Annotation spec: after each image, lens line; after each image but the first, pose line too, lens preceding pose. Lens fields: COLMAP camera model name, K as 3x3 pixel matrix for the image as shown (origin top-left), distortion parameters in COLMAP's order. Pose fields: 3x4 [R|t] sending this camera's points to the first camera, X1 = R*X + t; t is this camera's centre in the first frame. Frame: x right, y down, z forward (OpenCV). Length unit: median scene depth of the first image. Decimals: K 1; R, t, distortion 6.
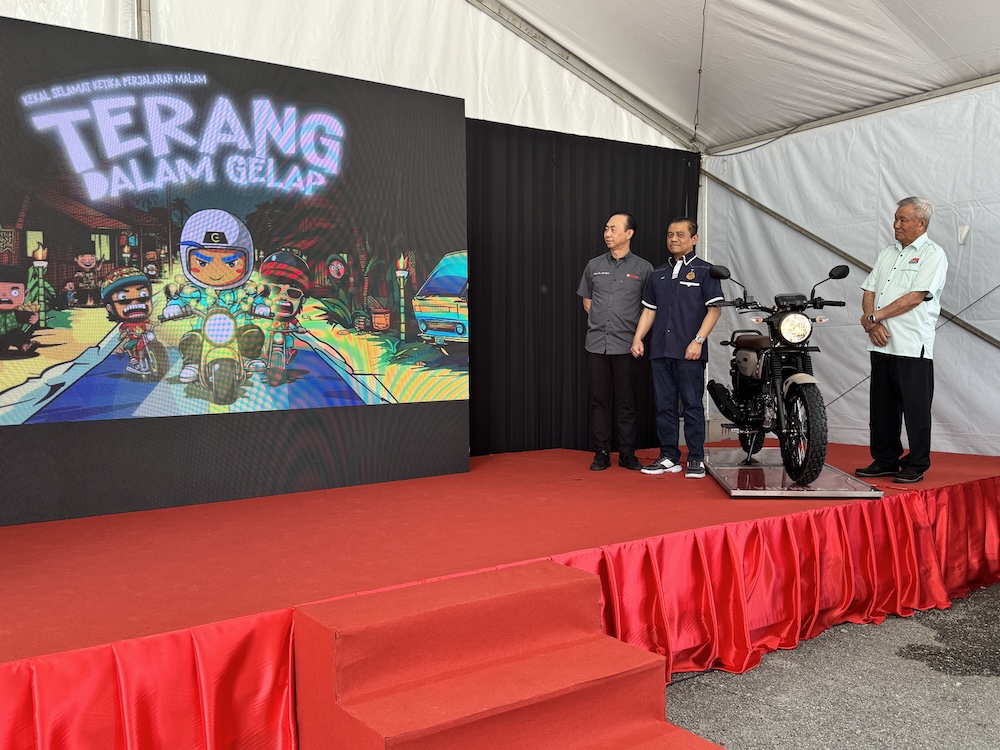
lens RADIAL K [[895.9, 0, 500.1], [0, 895.9, 390.2], [0, 0, 1]] dist [0.070191, -0.143153]
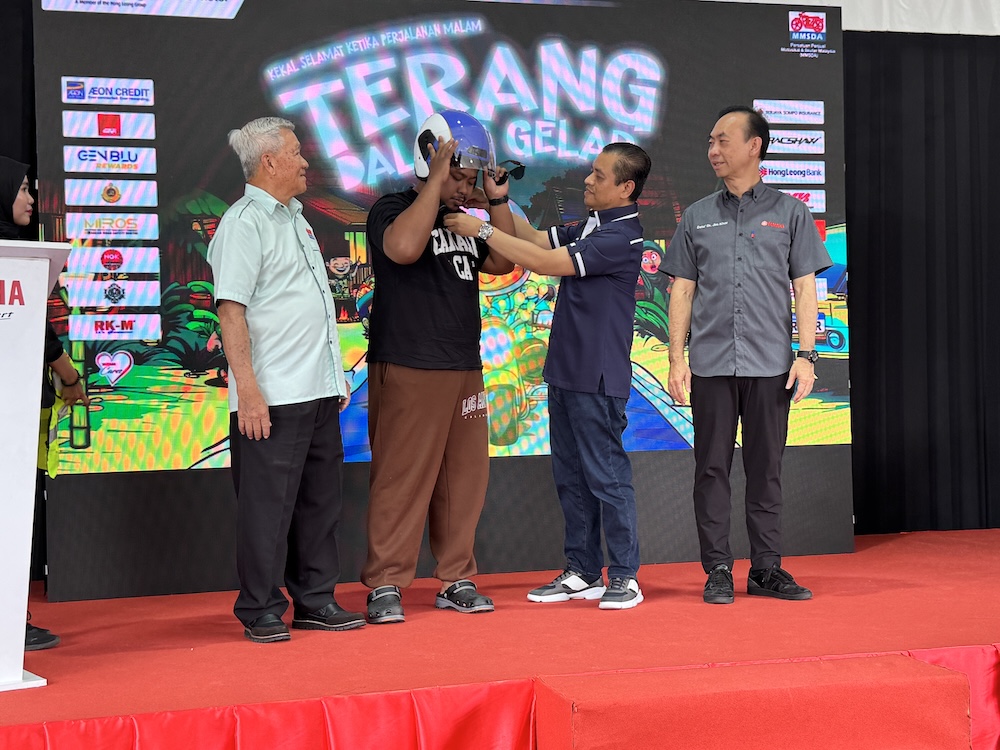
lens RADIAL K [[1352.9, 0, 474.2], [0, 1352.9, 388.3], [0, 0, 1]] dist [0.187464, -0.415629]
pose [[0.934189, -0.012868, -0.356546, 0.079132], [-0.004174, 0.998887, -0.046989, 0.021527], [0.356753, 0.045385, 0.933096, -0.080185]]
